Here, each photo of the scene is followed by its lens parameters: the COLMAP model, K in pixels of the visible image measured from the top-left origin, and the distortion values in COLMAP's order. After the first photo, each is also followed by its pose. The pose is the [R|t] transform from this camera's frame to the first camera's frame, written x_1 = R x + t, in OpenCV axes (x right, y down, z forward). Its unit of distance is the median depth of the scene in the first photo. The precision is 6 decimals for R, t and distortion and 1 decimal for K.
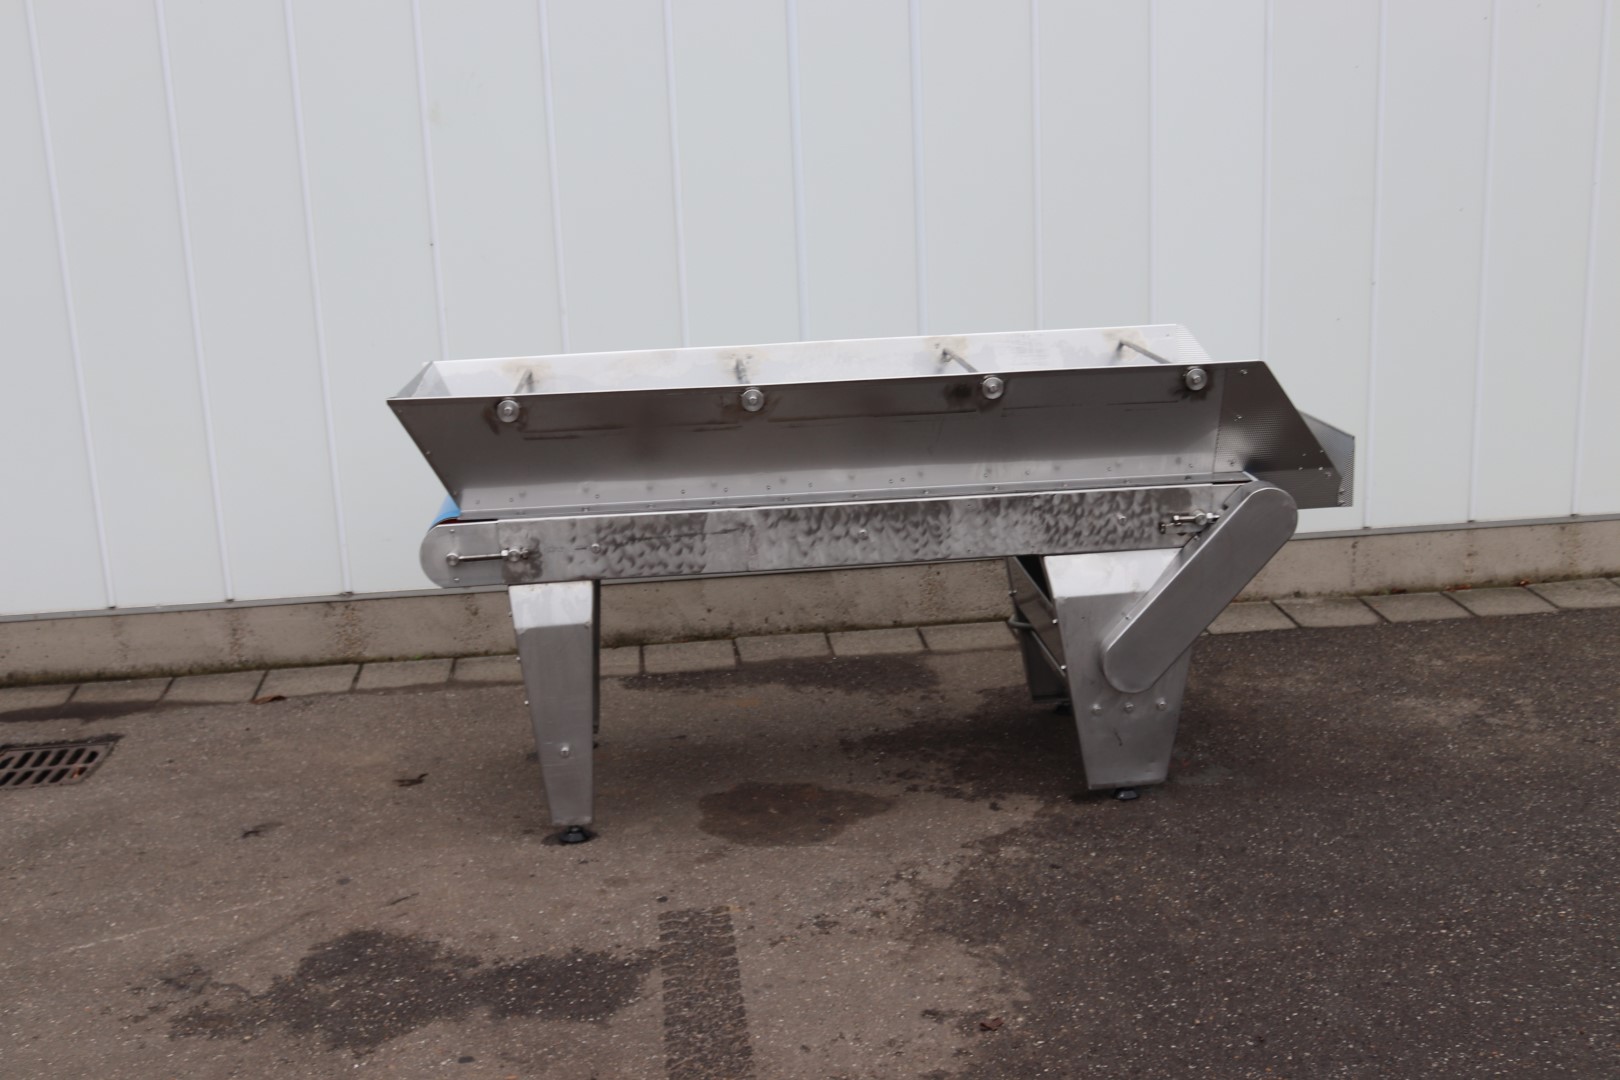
lens RADIAL K [[1783.9, 0, 821.6], [0, 1783.9, 543.6], [0, 0, 1]] dist [-0.054995, 0.000000]
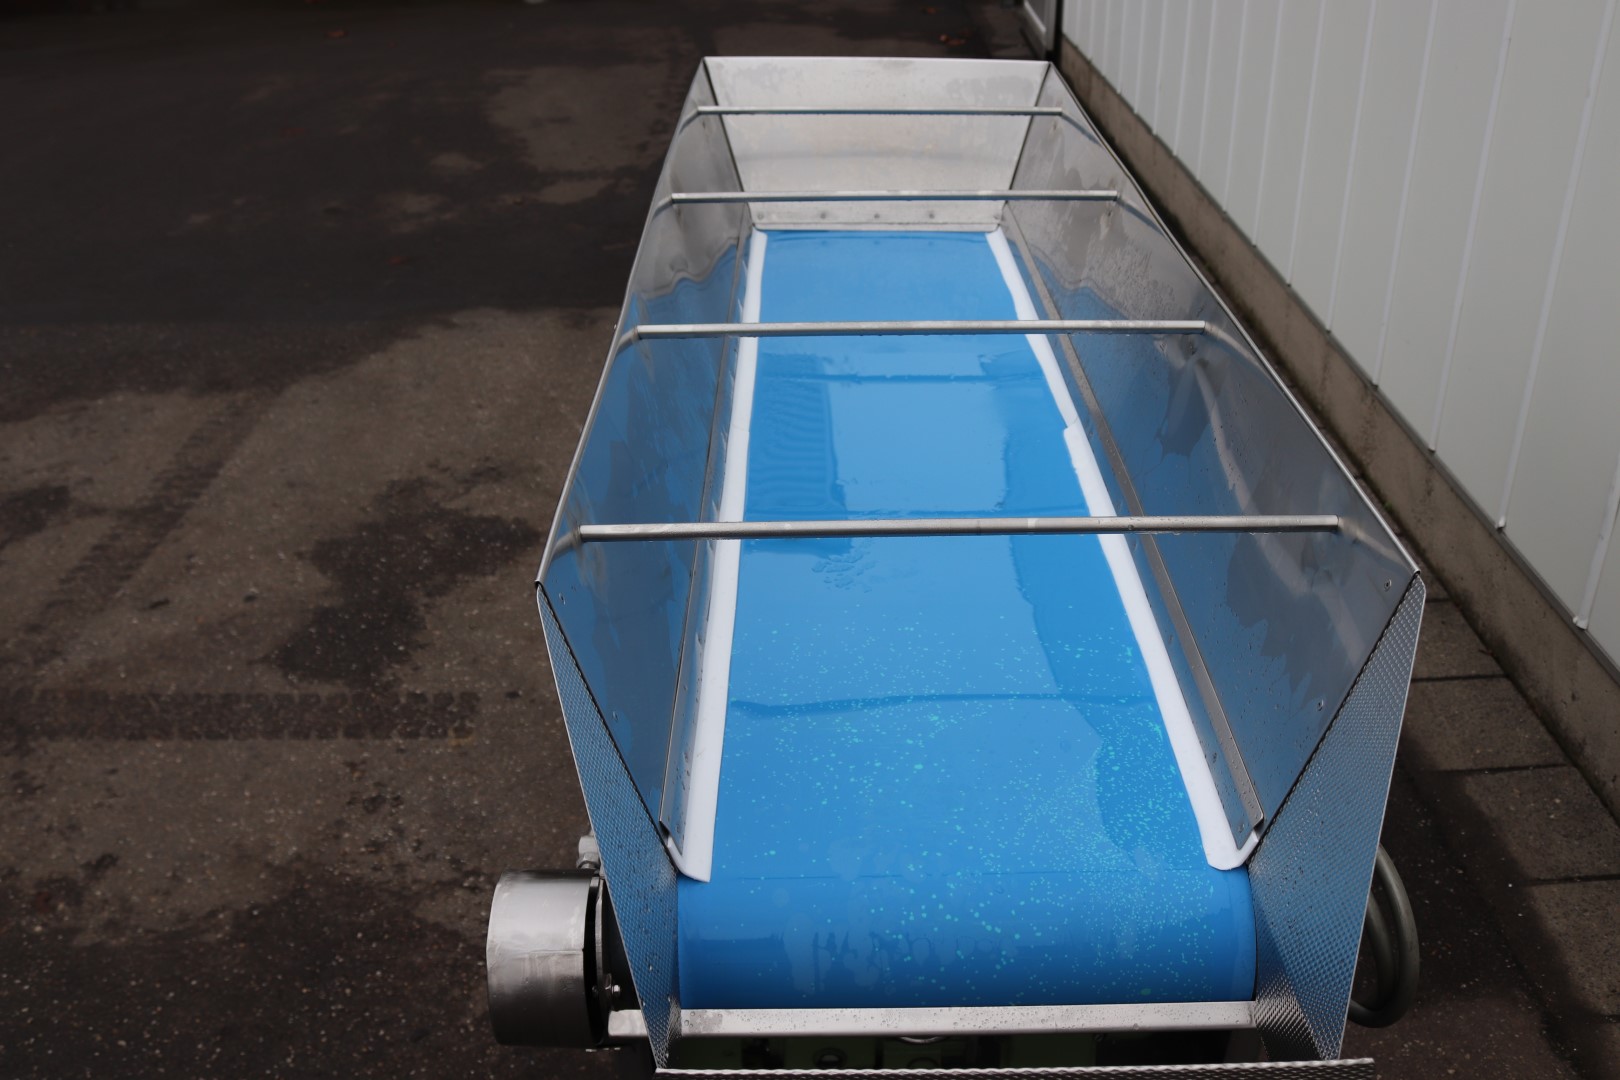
lens RADIAL K [[1550.3, 0, 812.8], [0, 1550.3, 528.8], [0, 0, 1]] dist [-0.074554, 0.000000]
pose [[-0.090908, 0.497932, -0.862438, 0.477191], [-0.231468, 0.831741, 0.504608, -0.266427], [0.968586, 0.245499, 0.039643, 1.017484]]
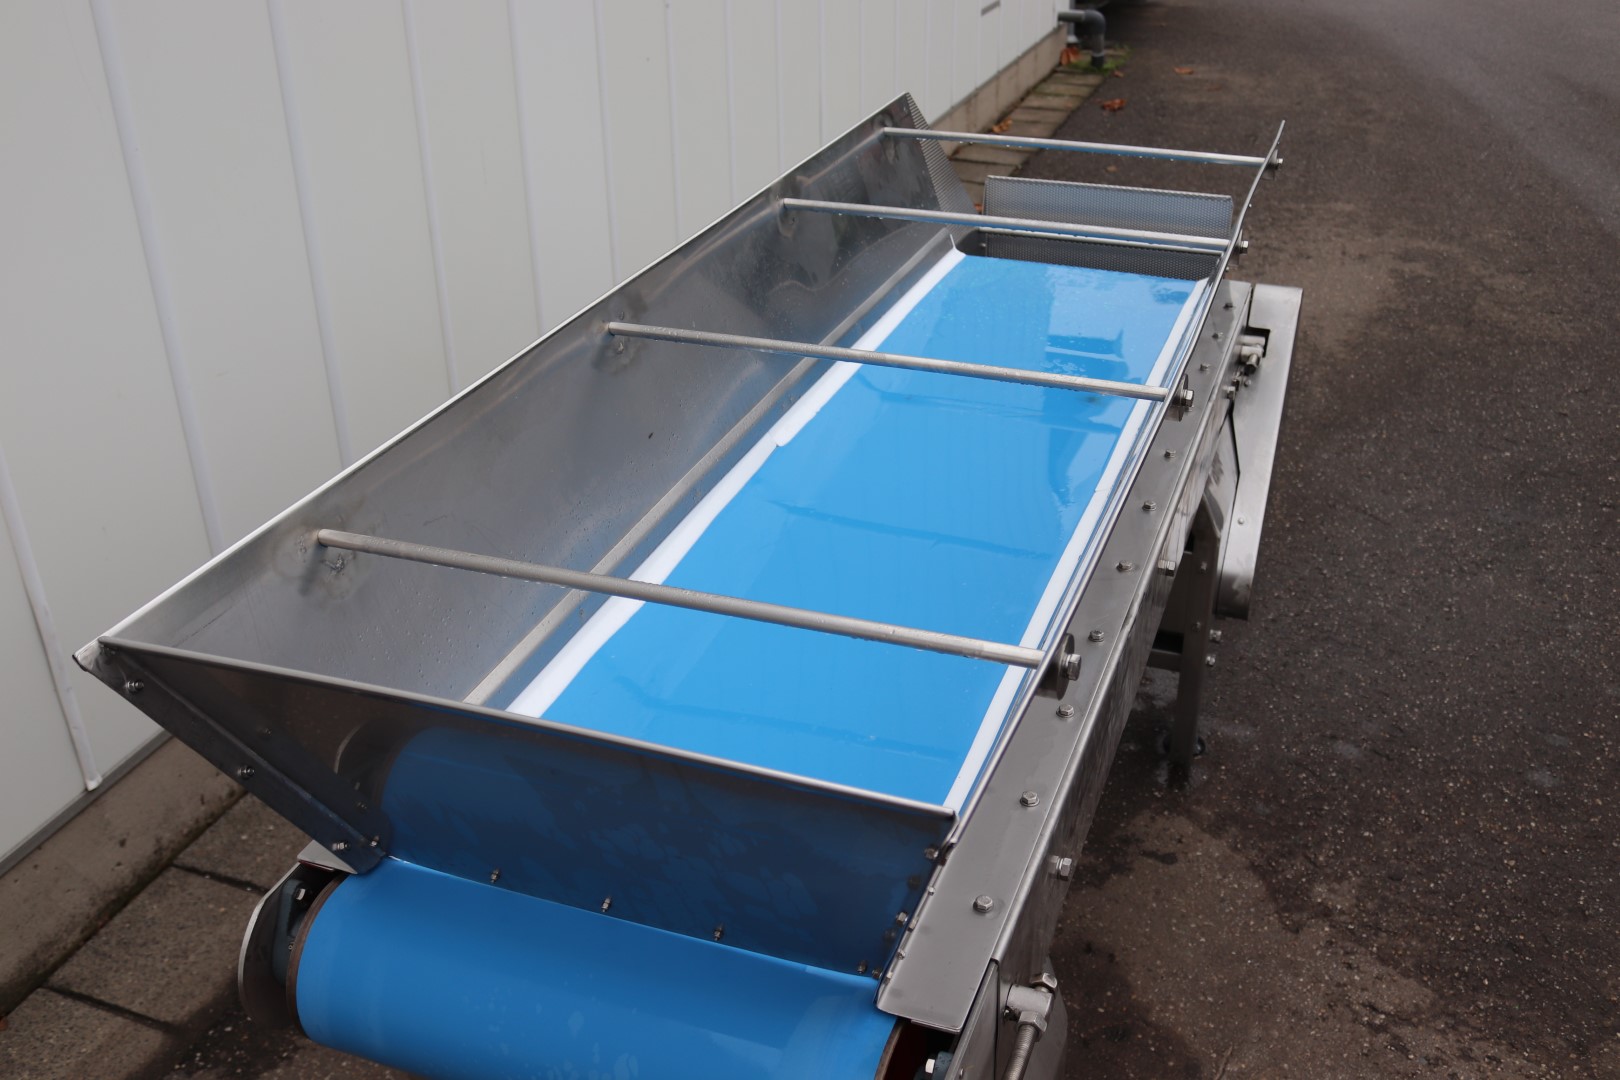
lens RADIAL K [[1550.3, 0, 801.5], [0, 1550.3, 551.0], [0, 0, 1]] dist [-0.074554, 0.000000]
pose [[0.441956, -0.403061, 0.801384, -0.400593], [0.222365, 0.914711, 0.337427, -0.194055], [-0.869039, 0.029072, 0.493889, 0.854906]]
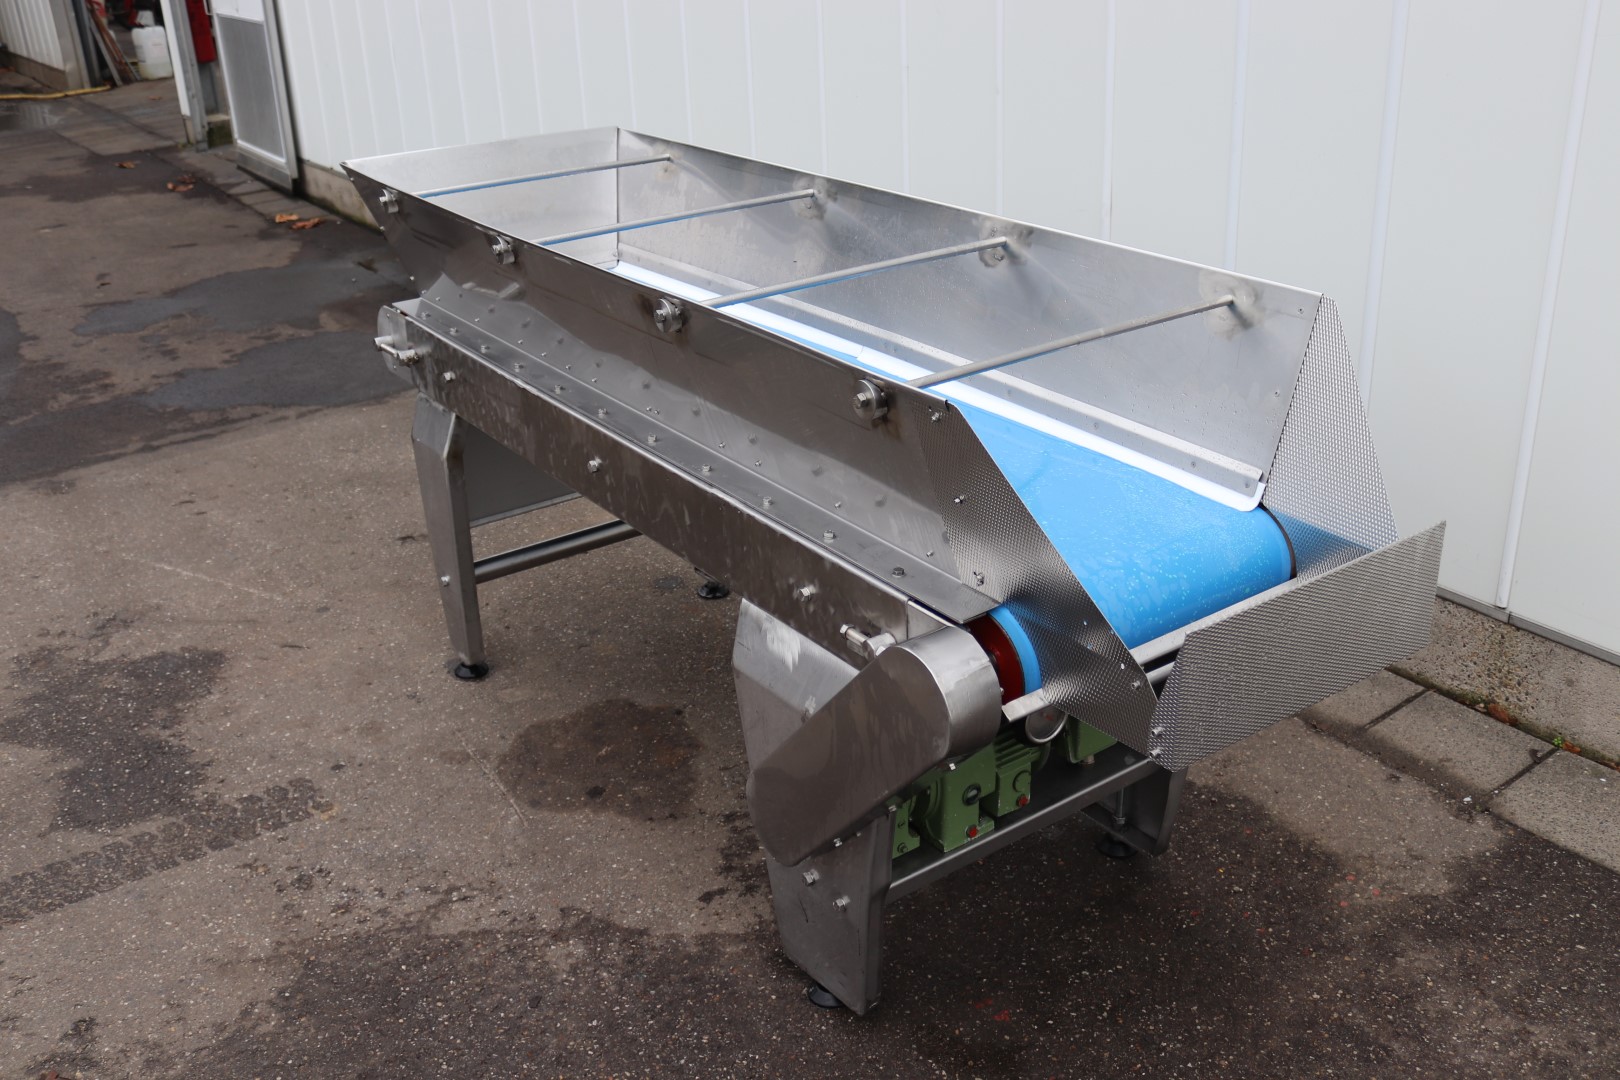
lens RADIAL K [[1550.3, 0, 792.7], [0, 1550.3, 531.5], [0, 0, 1]] dist [-0.074554, 0.000000]
pose [[0.491166, 0.371224, -0.788003, 0.563373], [-0.191268, 0.928527, 0.318206, -0.195421], [0.849807, -0.005572, 0.527064, 0.728448]]
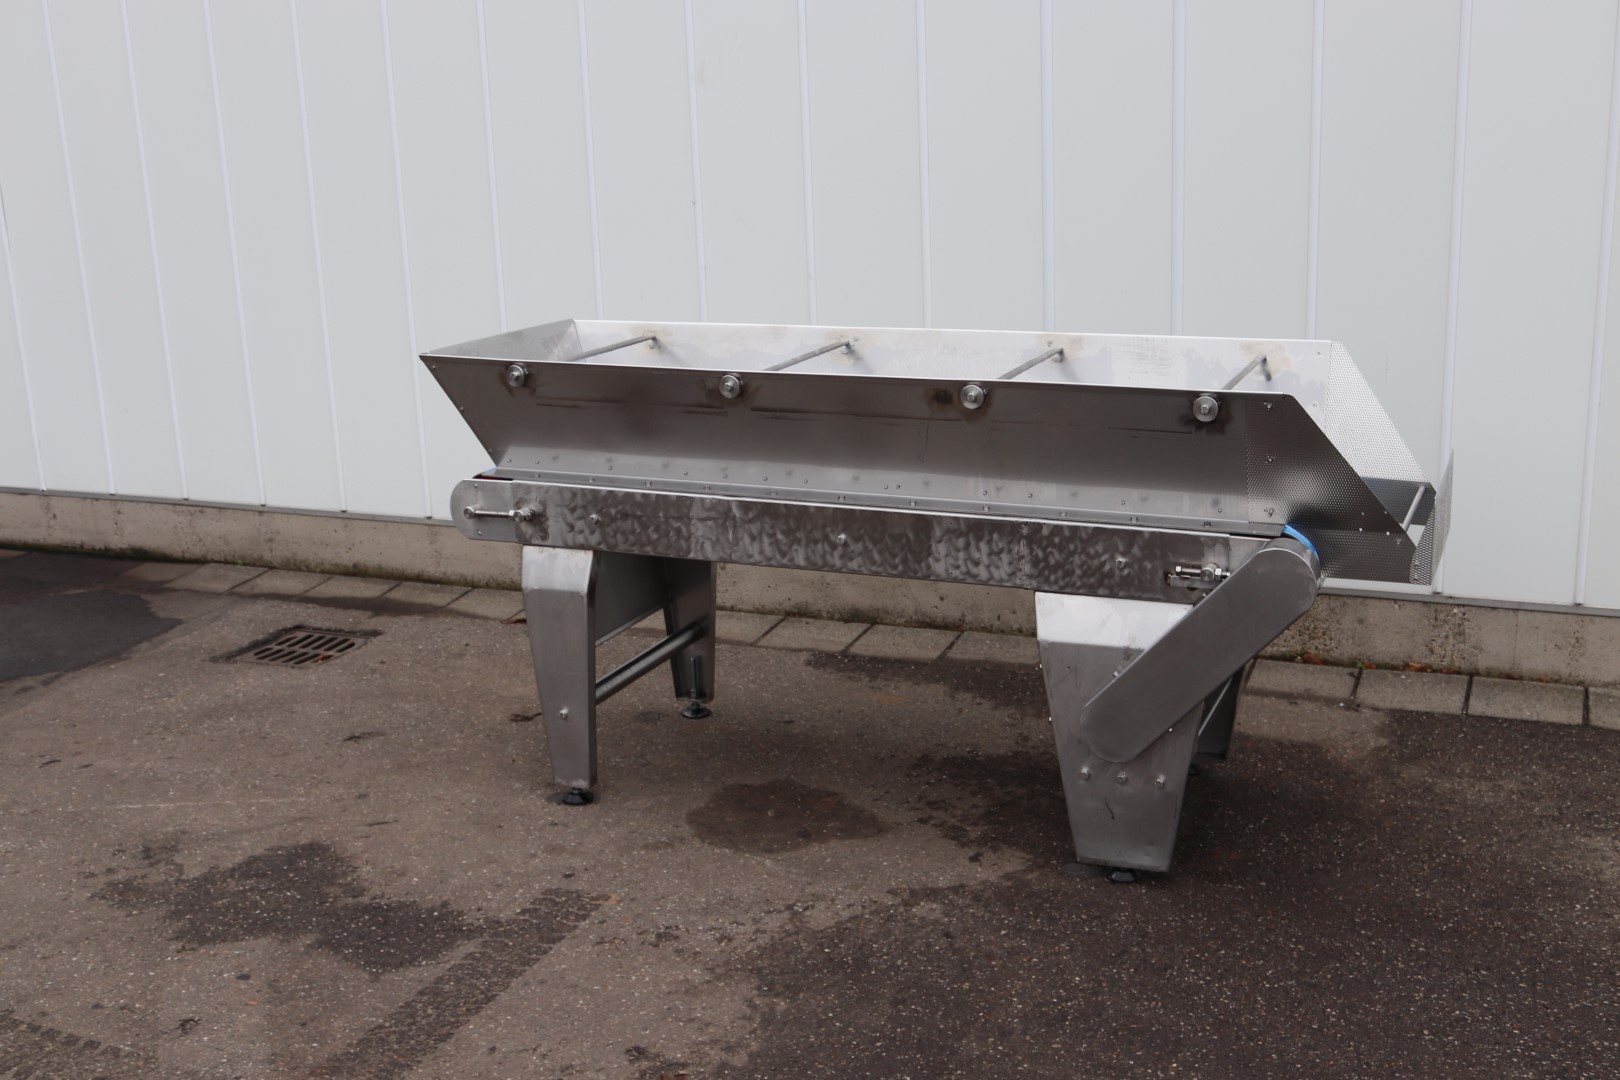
lens RADIAL K [[1783.9, 0, 815.8], [0, 1783.9, 549.3], [0, 0, 1]] dist [-0.054995, 0.000000]
pose [[0.876537, 0.132764, -0.462663, 0.438766], [-0.116585, 0.991146, 0.063541, -0.057708], [0.467003, -0.001756, 0.884254, 0.167190]]
